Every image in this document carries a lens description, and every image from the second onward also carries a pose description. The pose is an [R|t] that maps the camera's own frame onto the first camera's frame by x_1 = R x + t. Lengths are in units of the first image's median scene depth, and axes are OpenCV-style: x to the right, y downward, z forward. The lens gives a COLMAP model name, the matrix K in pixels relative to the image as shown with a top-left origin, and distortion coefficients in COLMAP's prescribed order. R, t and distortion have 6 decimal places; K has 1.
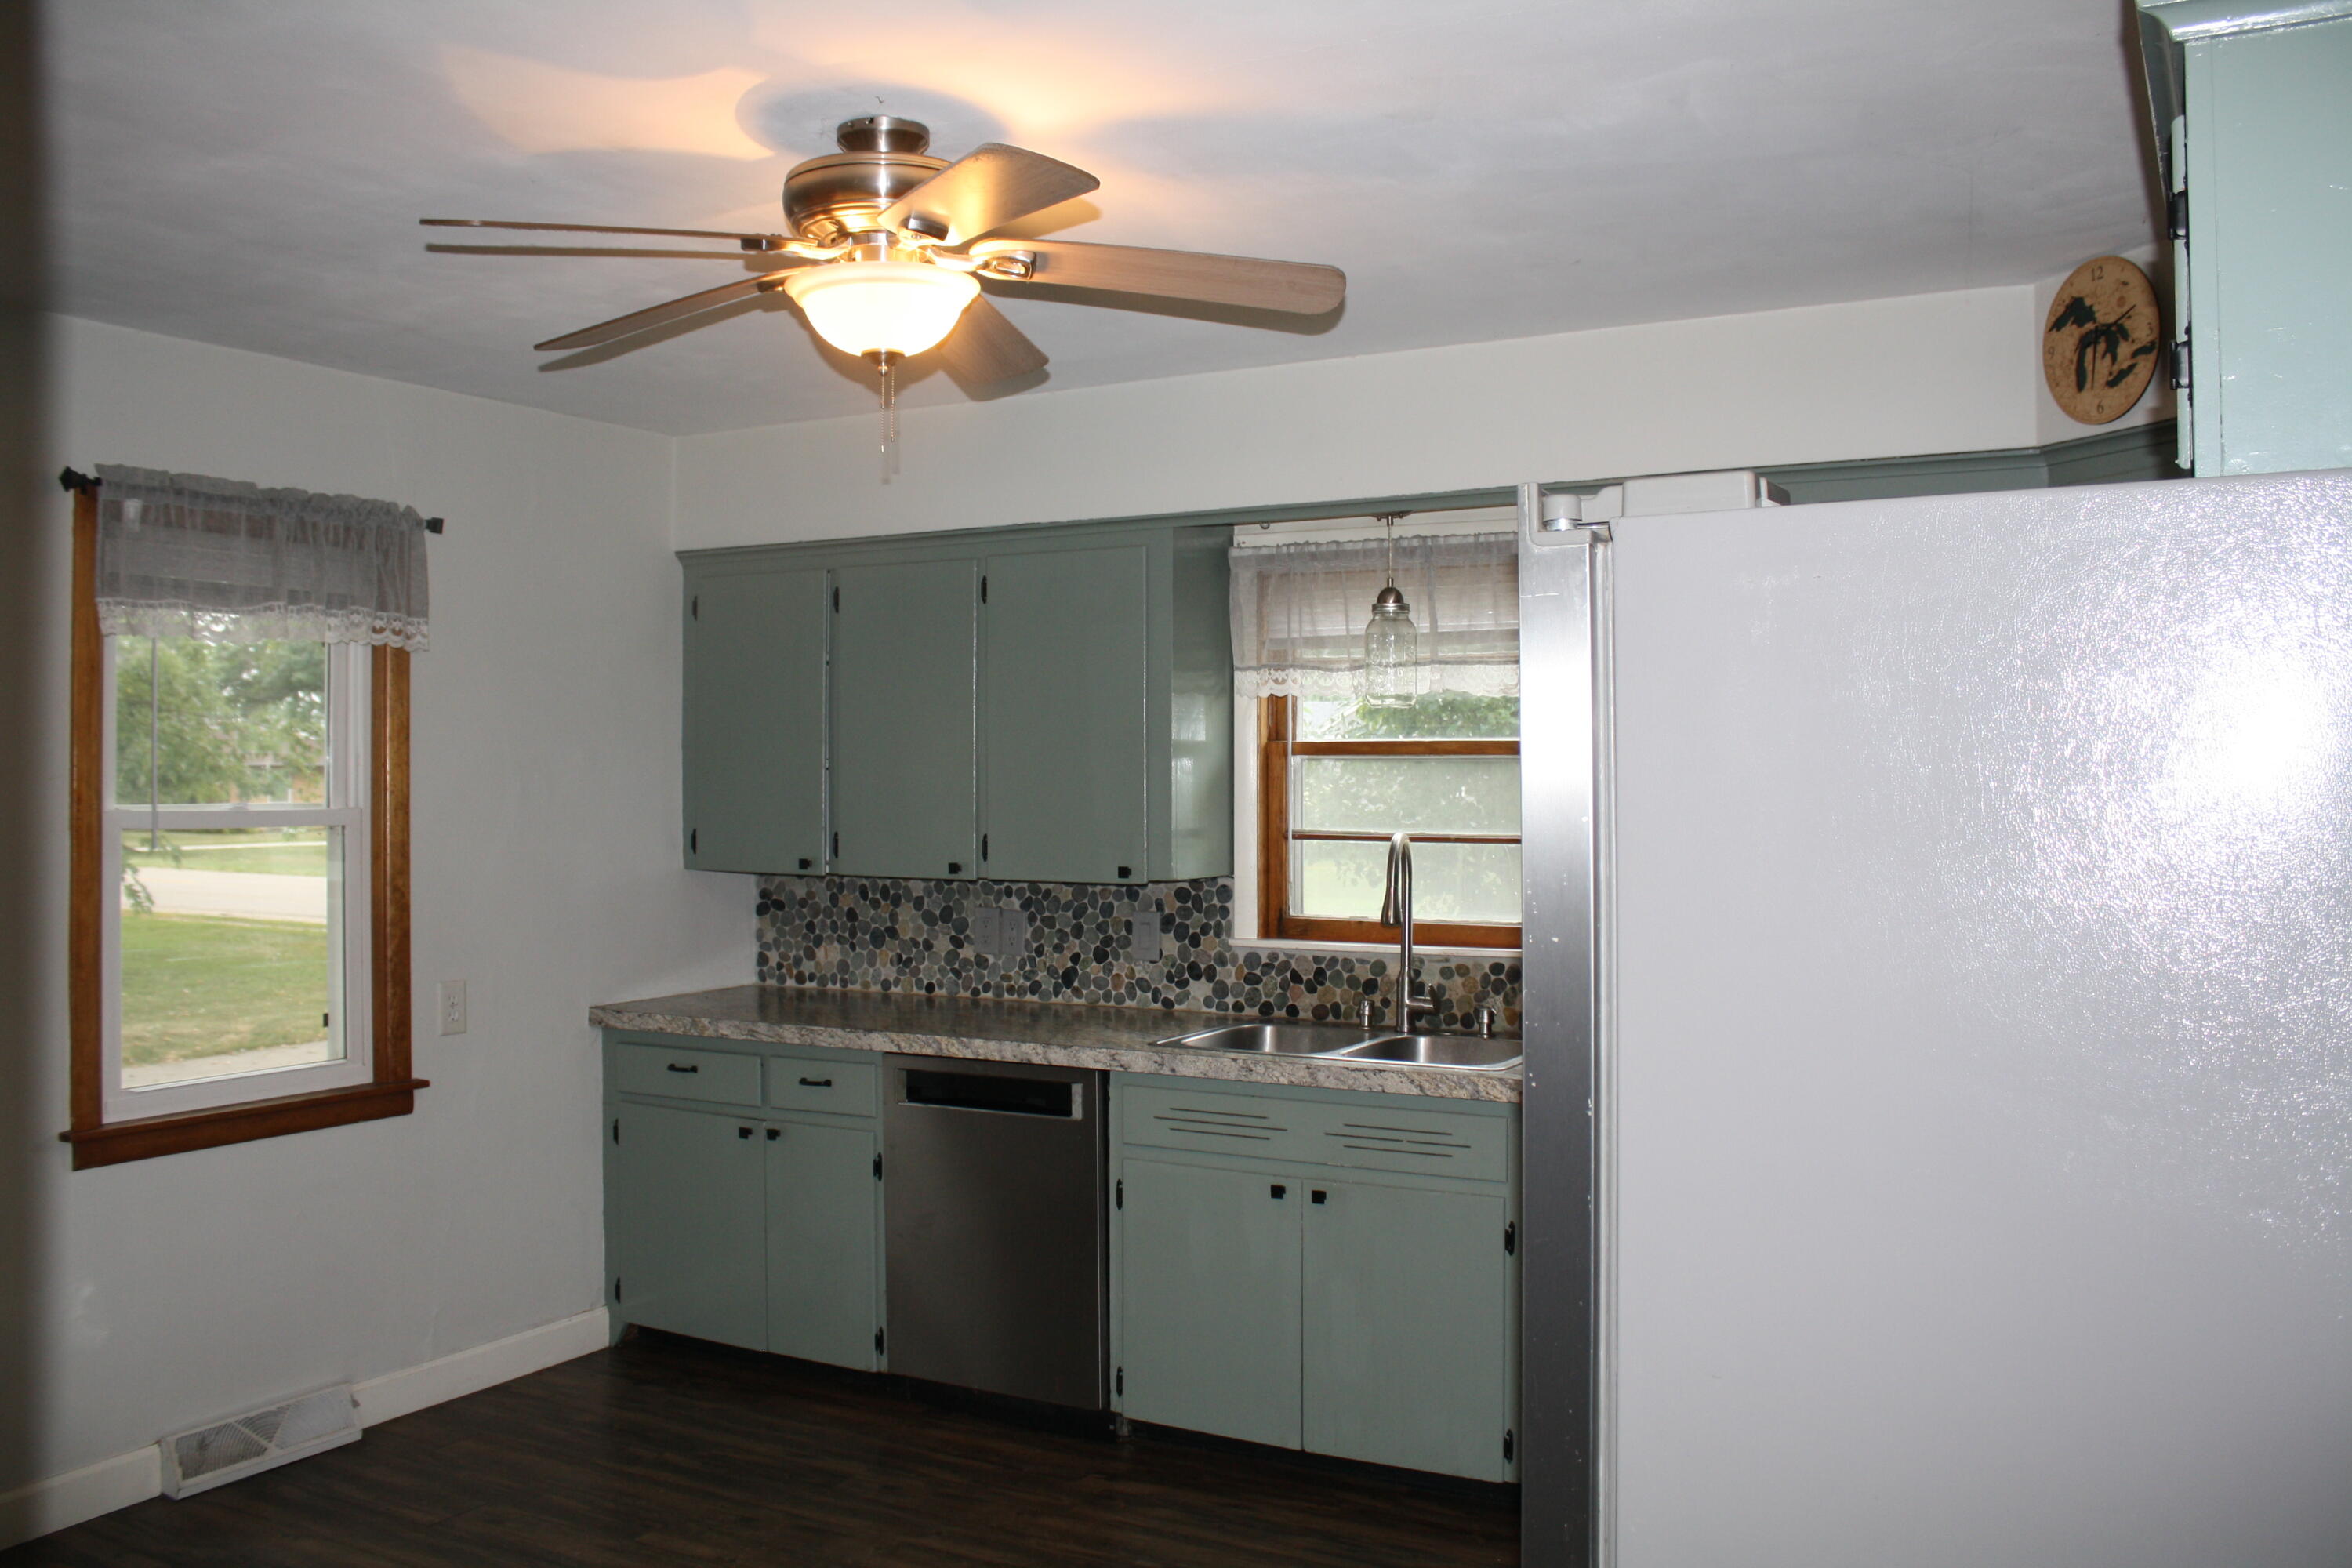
lens RADIAL K [[1977.1, 0, 1177.9], [0, 1977.1, 747.4], [0, 0, 1]] dist [-0.178397, 0.177400]
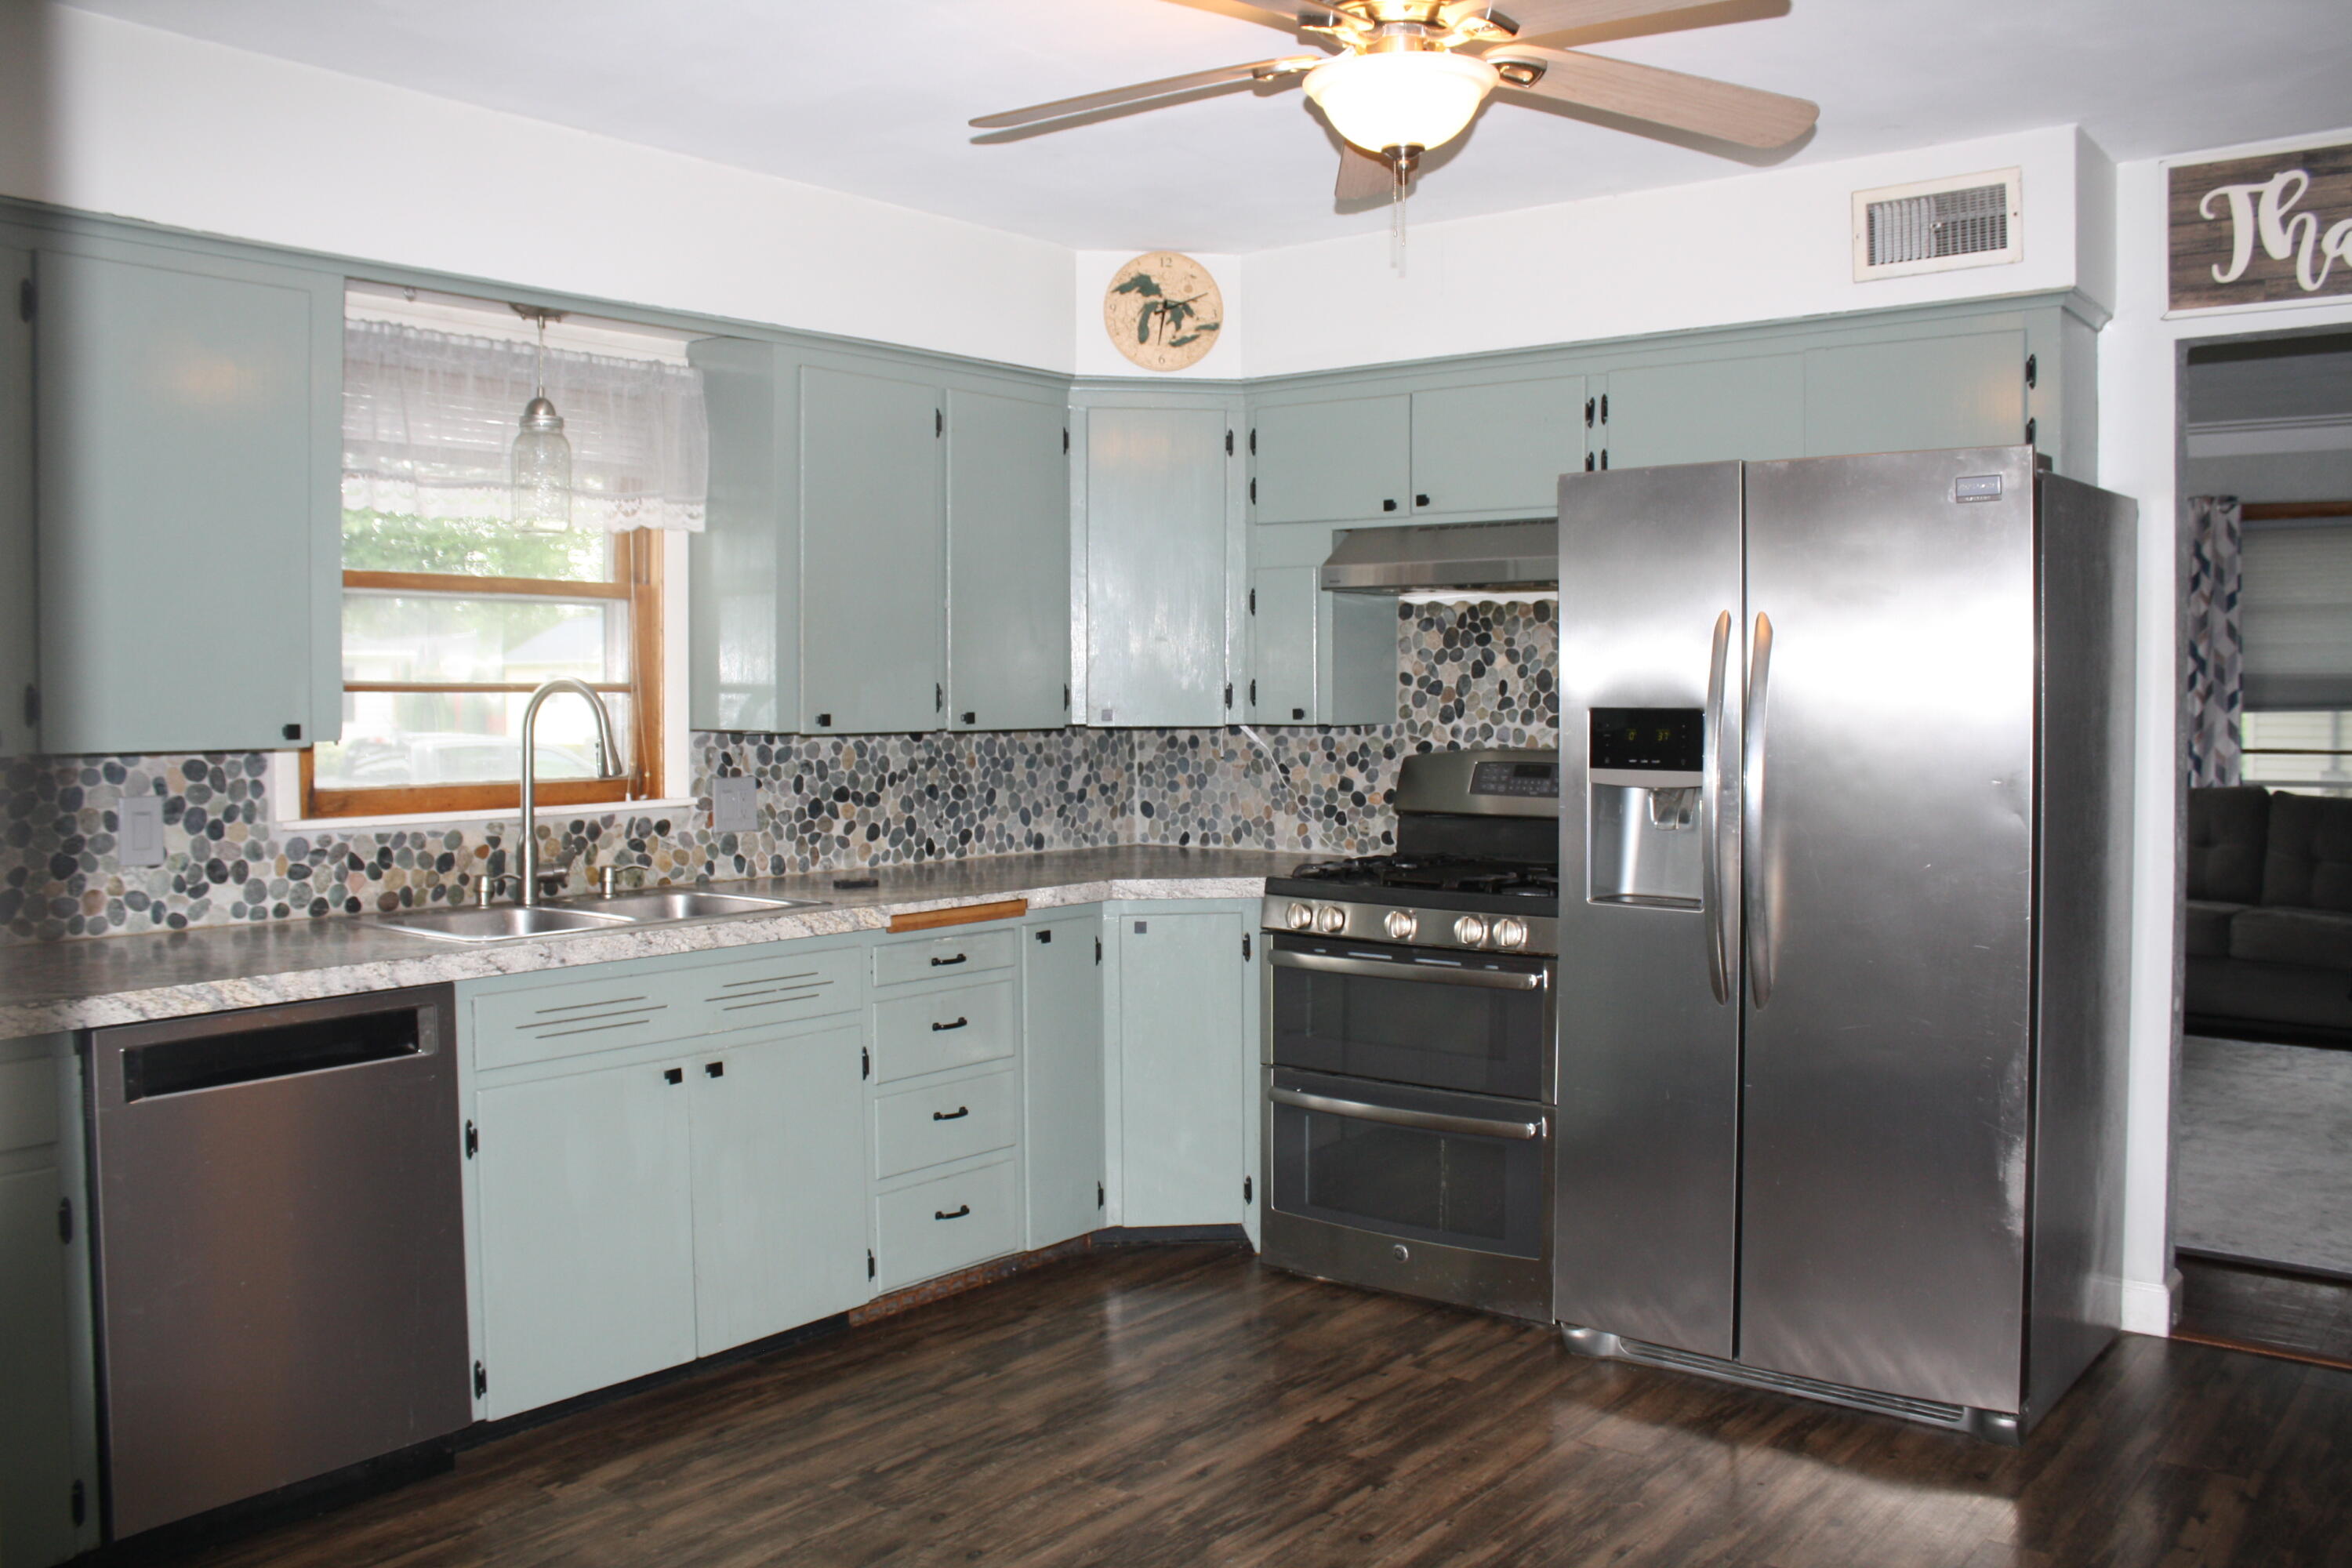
lens RADIAL K [[1977.1, 0, 1177.9], [0, 1977.1, 747.4], [0, 0, 1]] dist [-0.178397, 0.177400]
pose [[0.157616, -0.026529, 0.987144, -0.671196], [-0.009254, 0.999556, 0.028340, 0.044936], [-0.987457, -0.013602, 0.157301, 0.554265]]
